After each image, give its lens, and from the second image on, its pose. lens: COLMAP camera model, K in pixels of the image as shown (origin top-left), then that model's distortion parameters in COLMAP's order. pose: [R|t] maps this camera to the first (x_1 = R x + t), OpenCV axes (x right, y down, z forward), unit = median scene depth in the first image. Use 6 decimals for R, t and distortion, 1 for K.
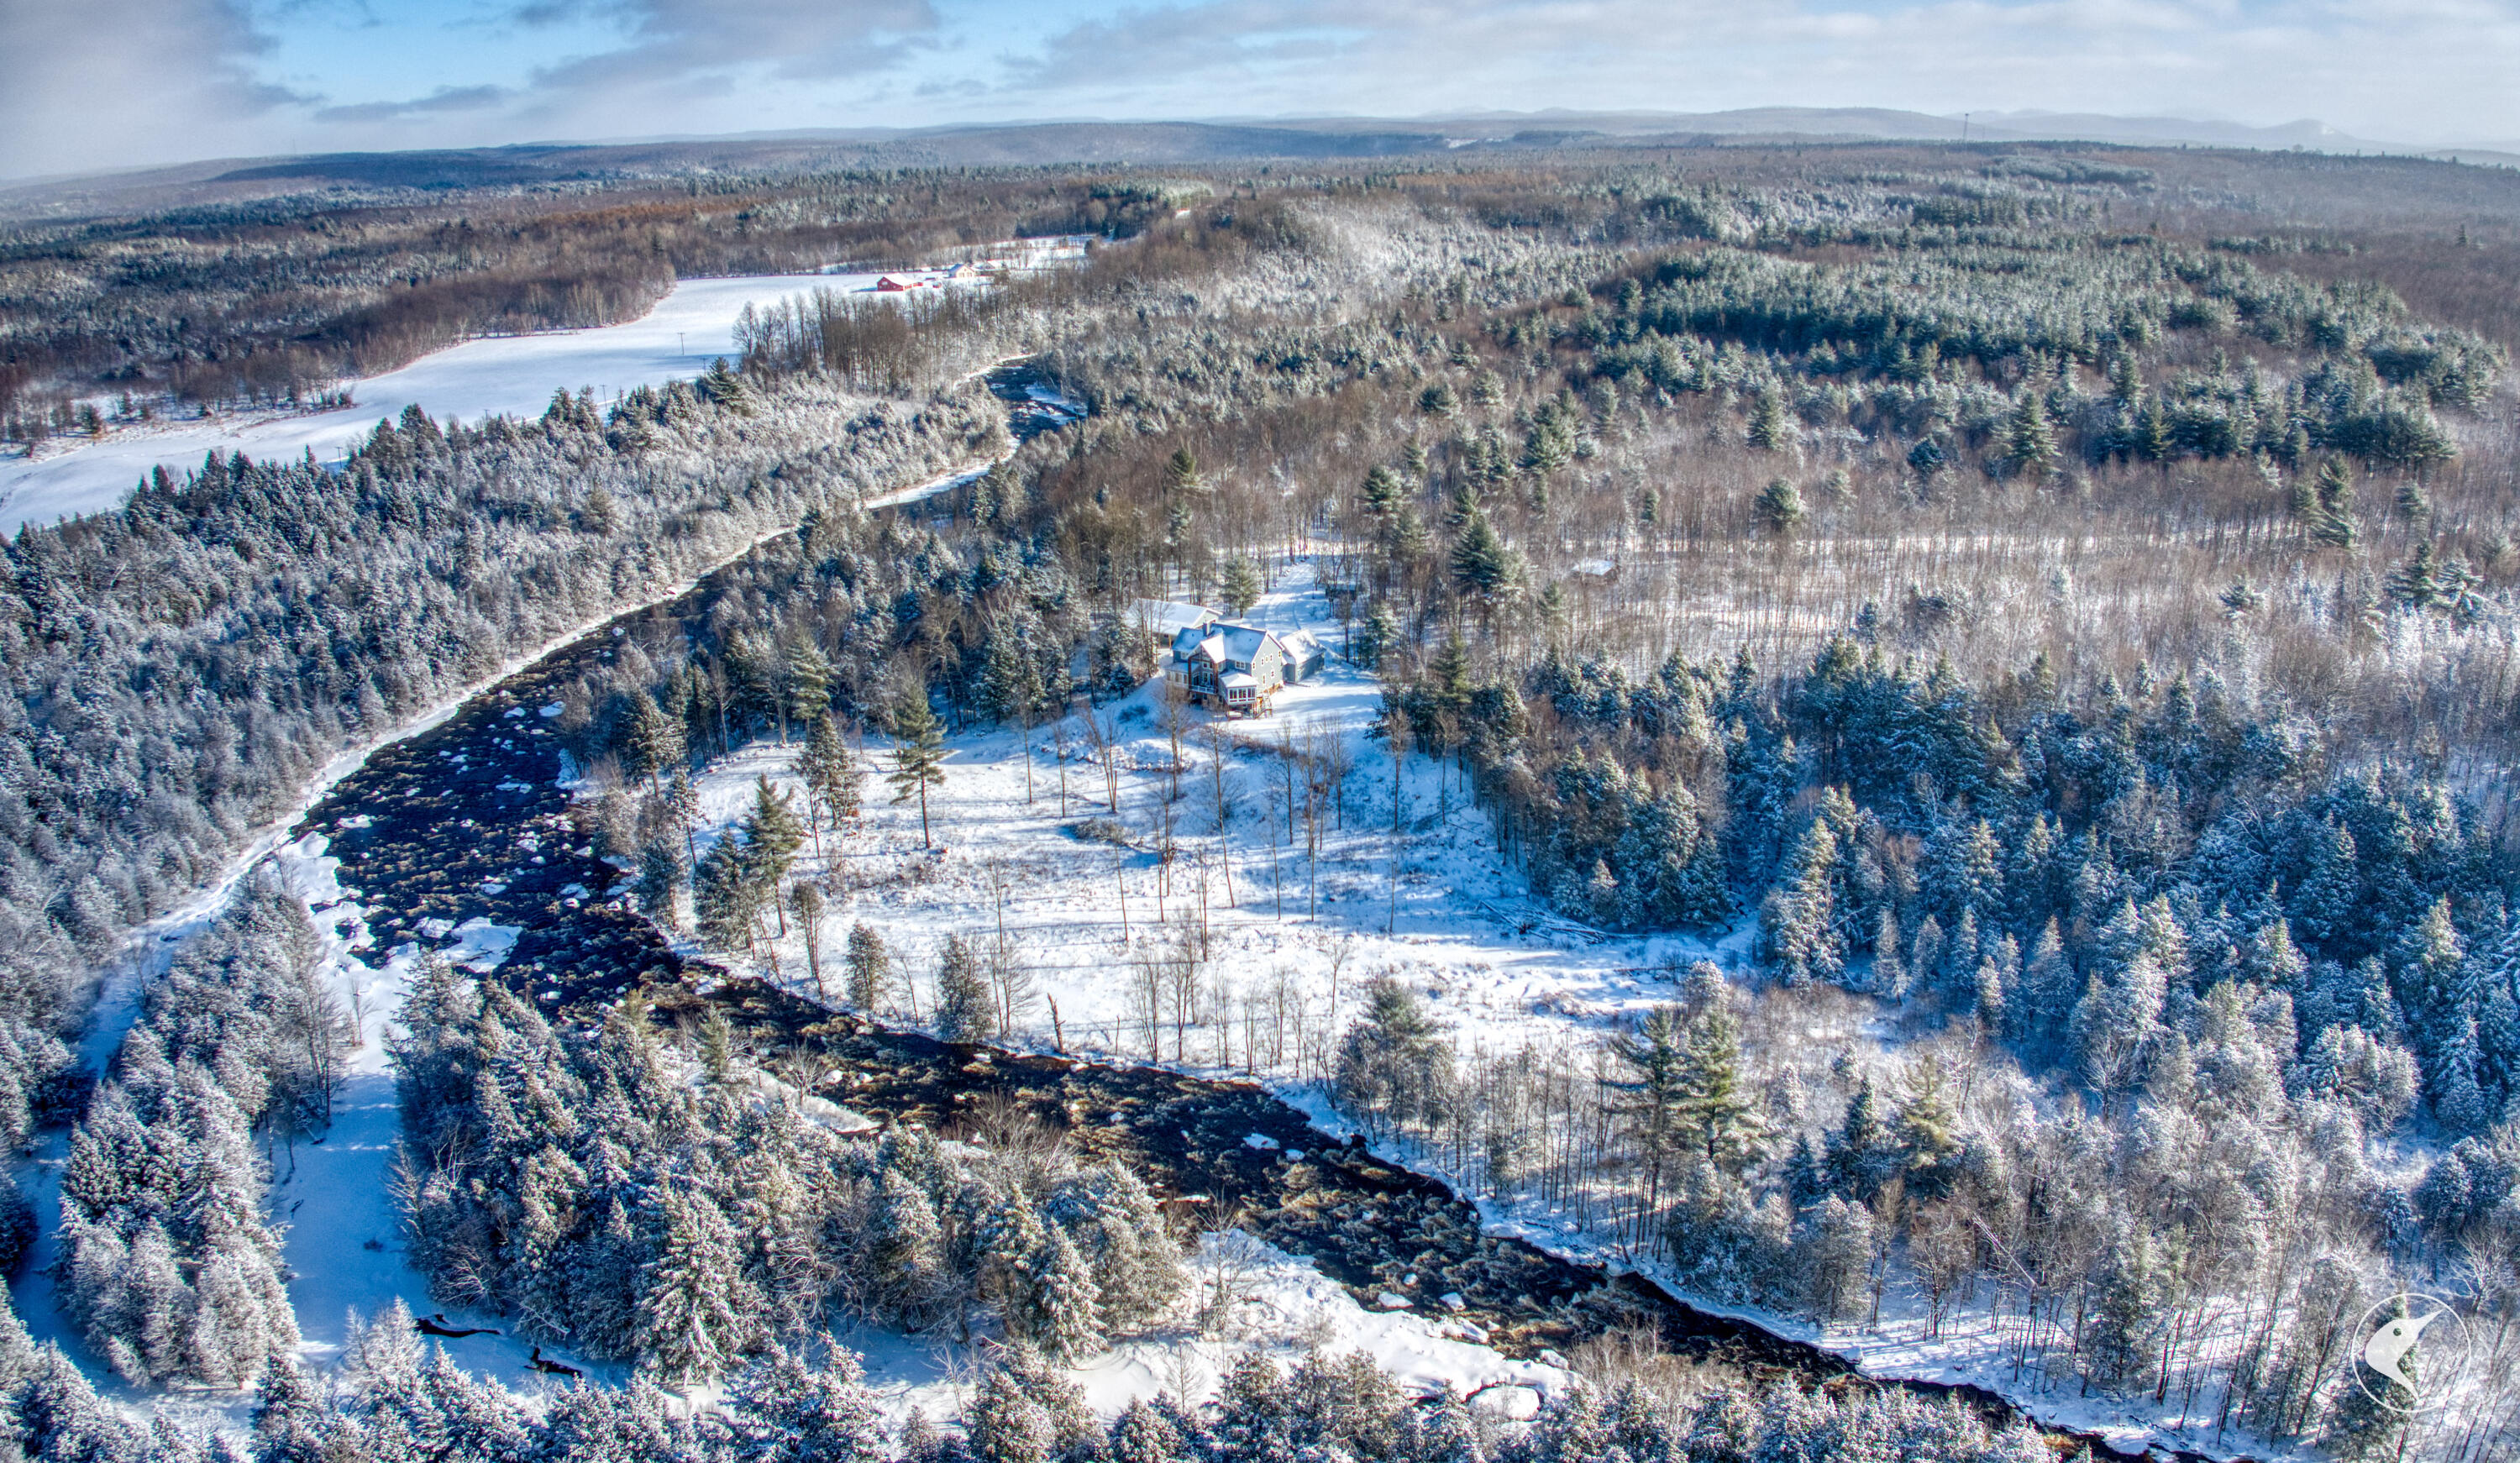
lens RADIAL K [[1850.1, 0, 1303.2], [0, 1850.1, 737.4], [0, 0, 1]] dist [-0.096678, -0.033181]
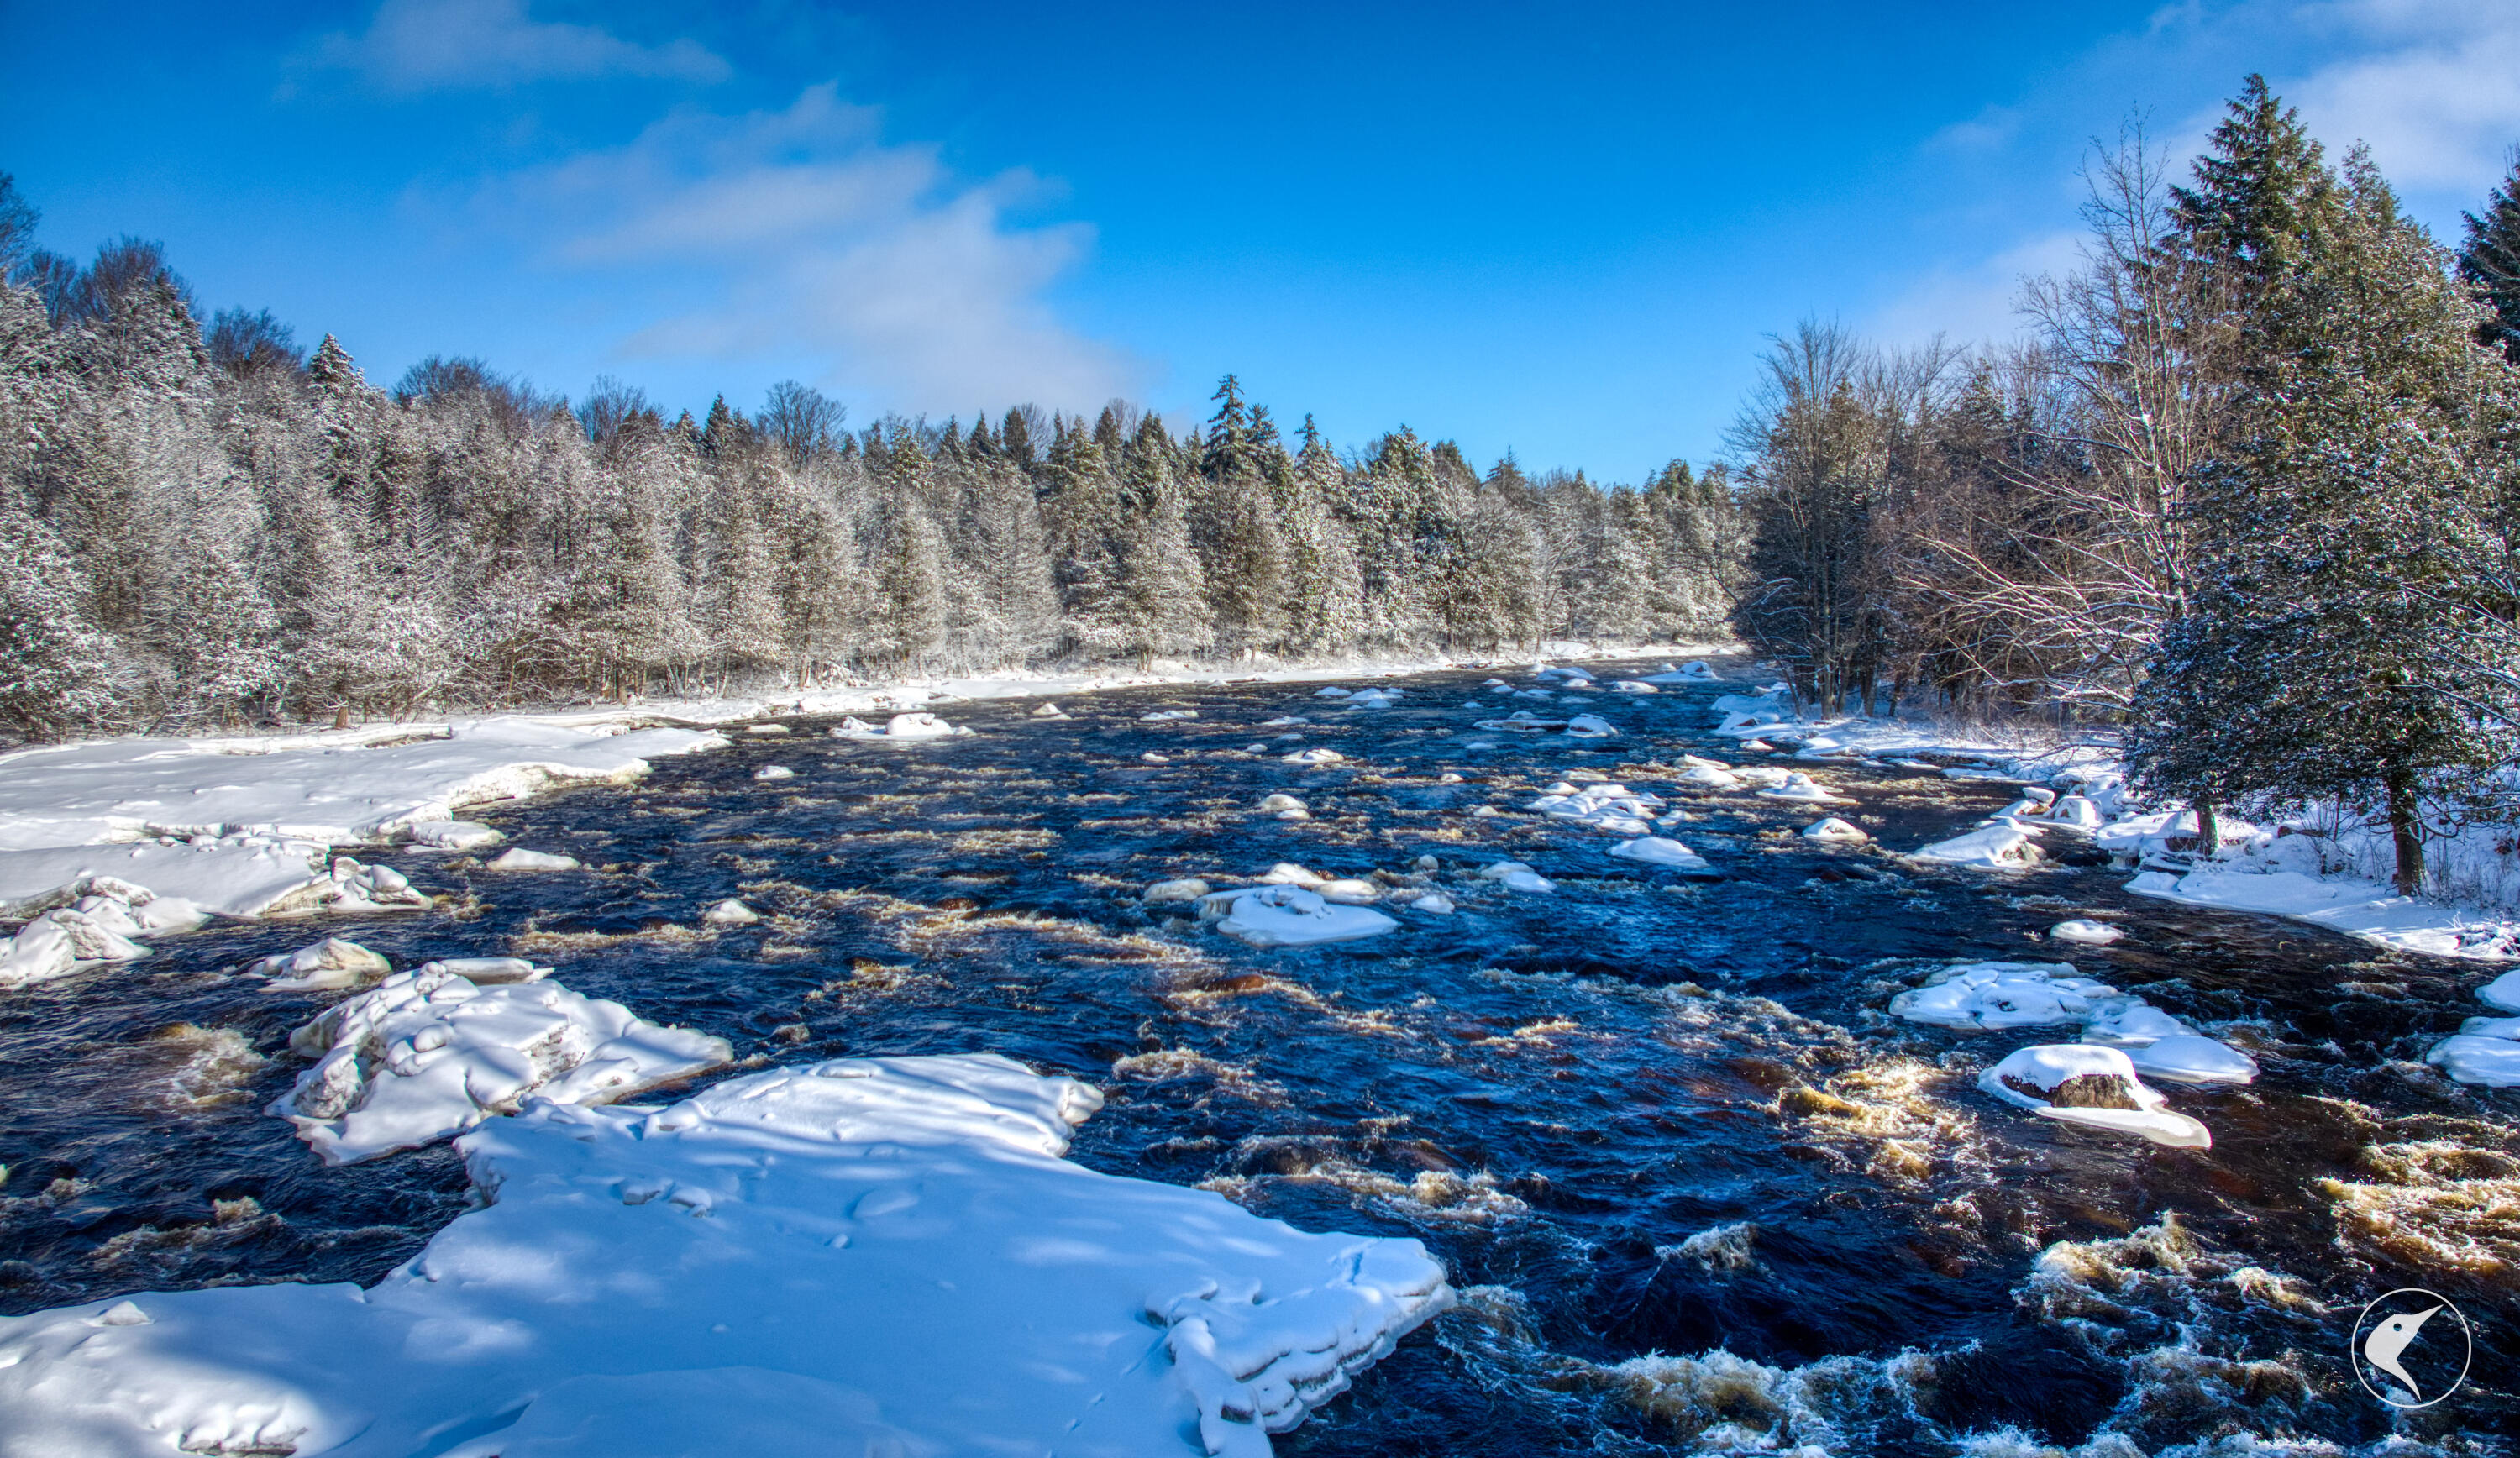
lens RADIAL K [[1810.5, 0, 1289.0], [0, 1810.5, 728.5], [0, 0, 1]] dist [-0.105839, -0.005778]
pose [[0.847876, 0.034969, -0.529040, -0.333748], [-0.172303, 0.961835, -0.212567, 0.083478], [0.501416, 0.271386, 0.821542, 0.778753]]
